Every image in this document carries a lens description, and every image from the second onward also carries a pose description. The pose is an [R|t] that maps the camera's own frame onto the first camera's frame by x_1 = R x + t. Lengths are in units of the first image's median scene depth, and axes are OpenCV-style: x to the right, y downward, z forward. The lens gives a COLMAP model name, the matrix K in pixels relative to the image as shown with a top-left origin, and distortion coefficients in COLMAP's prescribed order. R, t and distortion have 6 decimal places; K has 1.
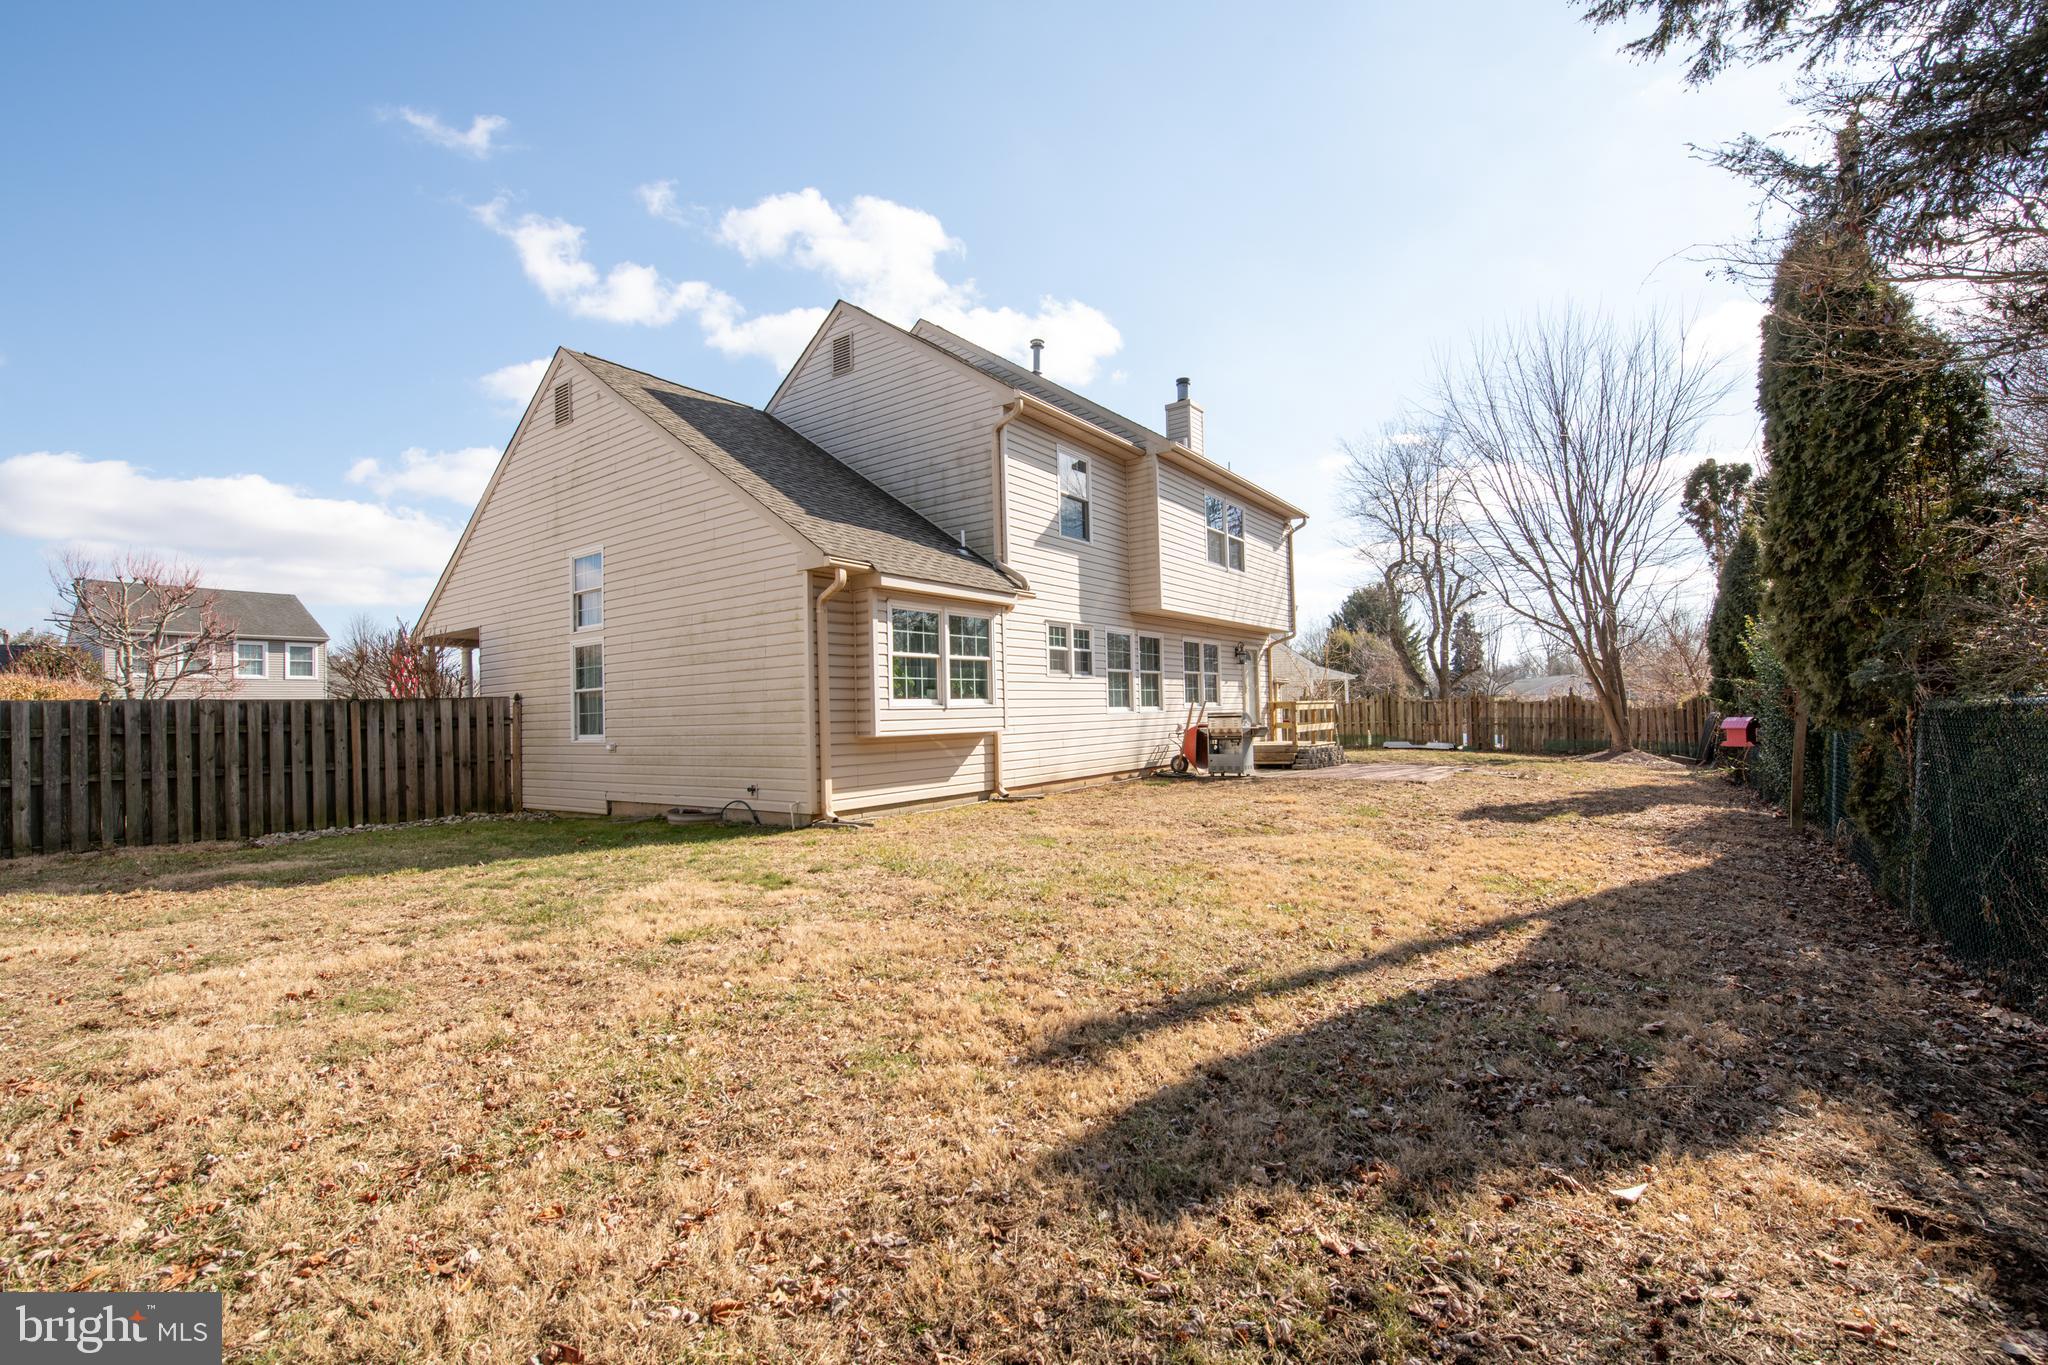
lens RADIAL K [[843.7, 0, 1042.8], [0, 843.7, 687.0], [0, 0, 1]] dist [-0.017166, -0.000486]
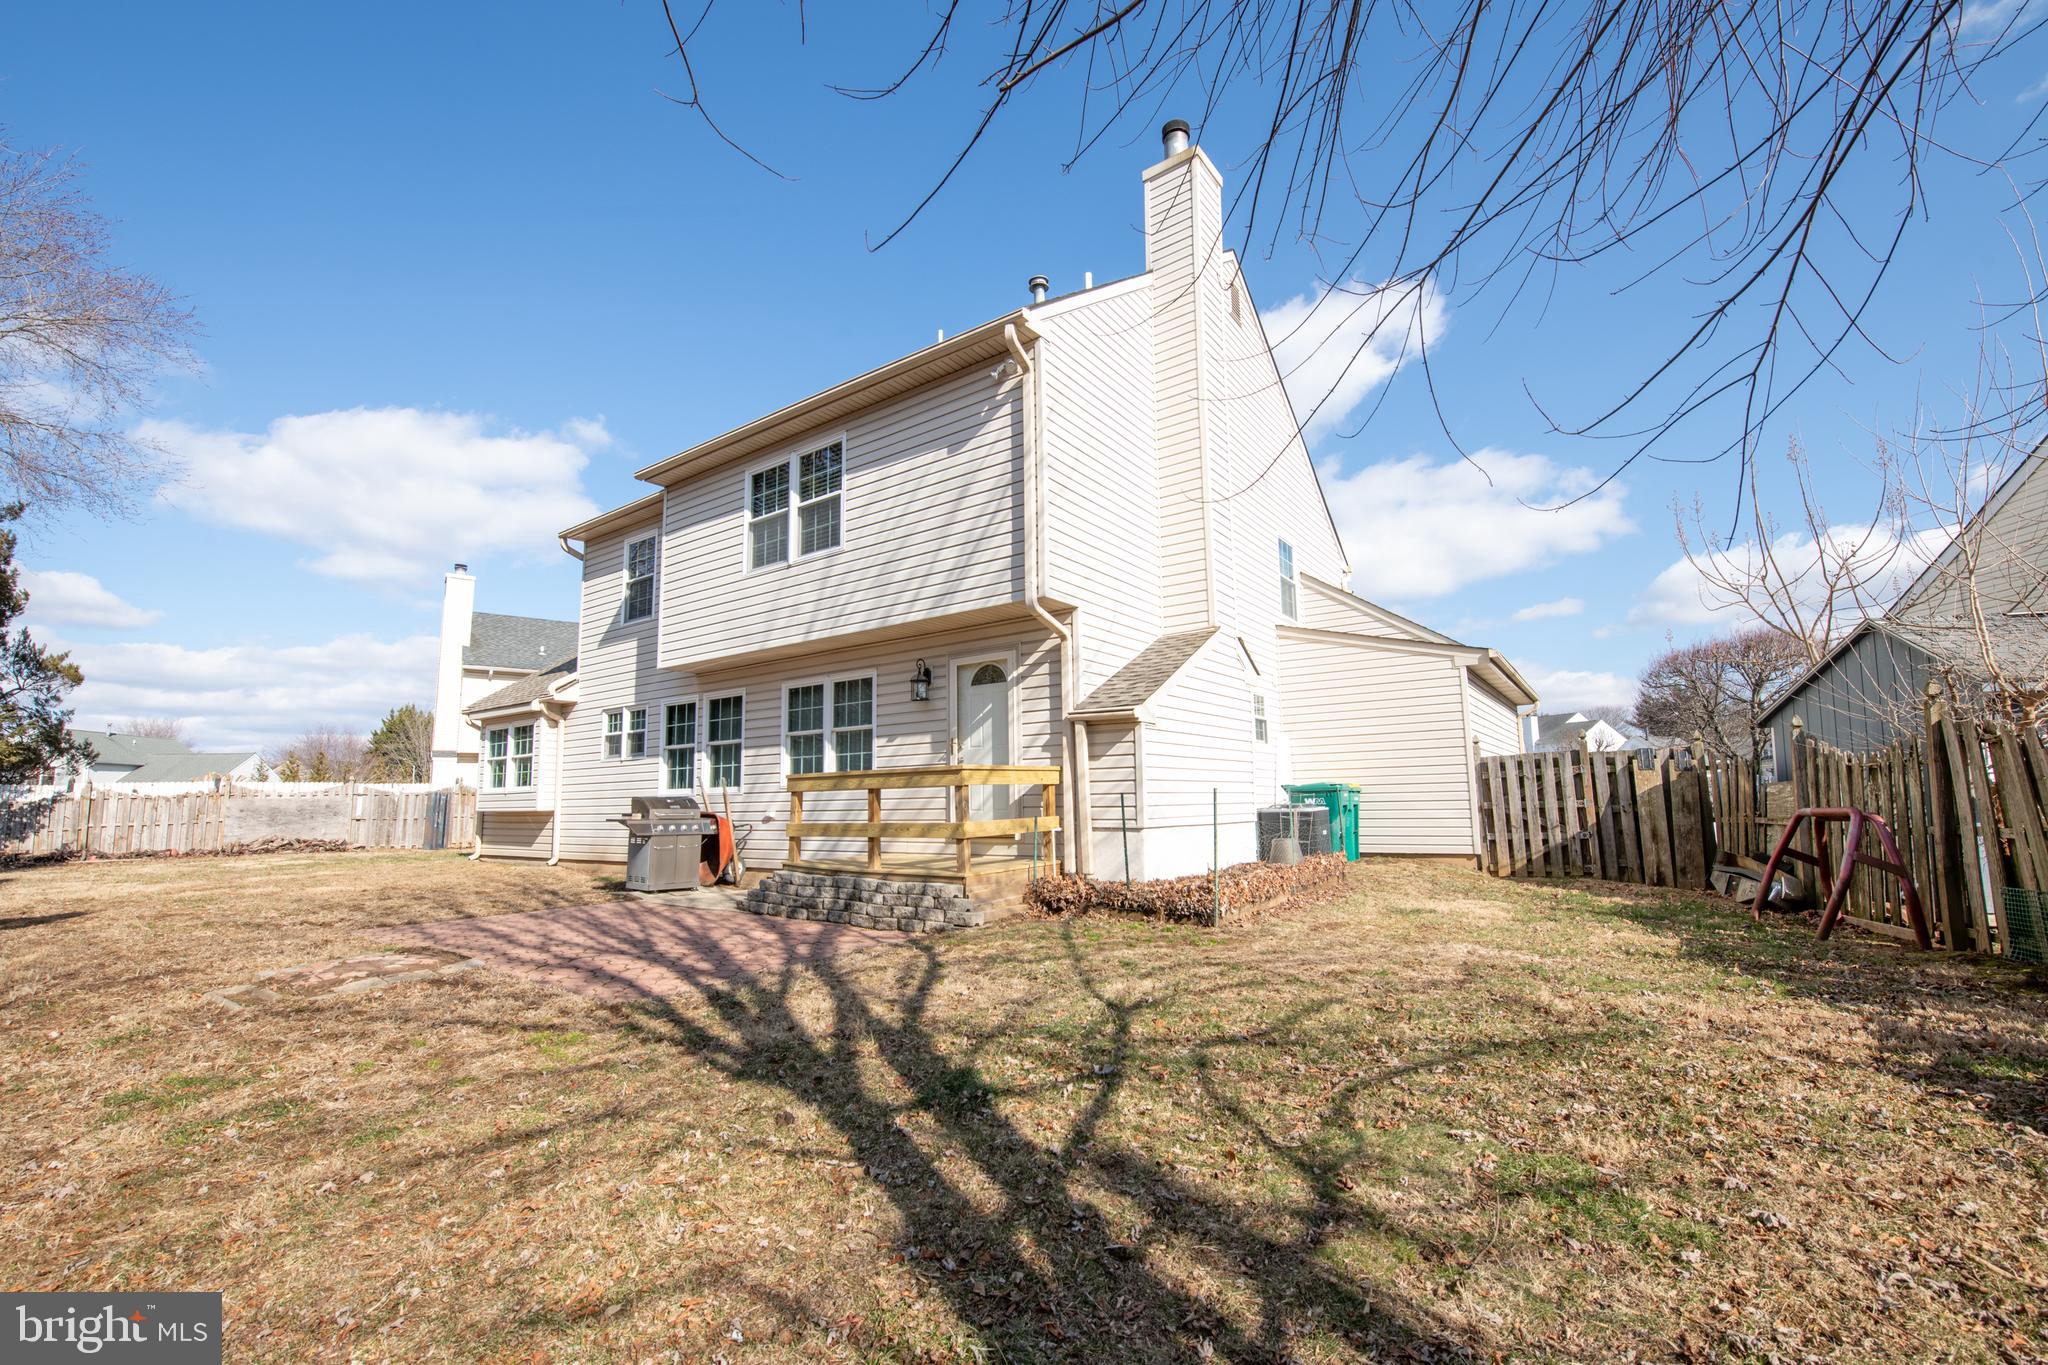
lens RADIAL K [[843.7, 0, 1042.8], [0, 843.7, 687.0], [0, 0, 1]] dist [-0.017166, -0.000486]
pose [[0.013176, -0.098113, -0.995088, 1.166610], [0.056128, 0.993678, -0.097231, 0.030141], [0.998337, -0.054571, 0.018599, 1.658987]]
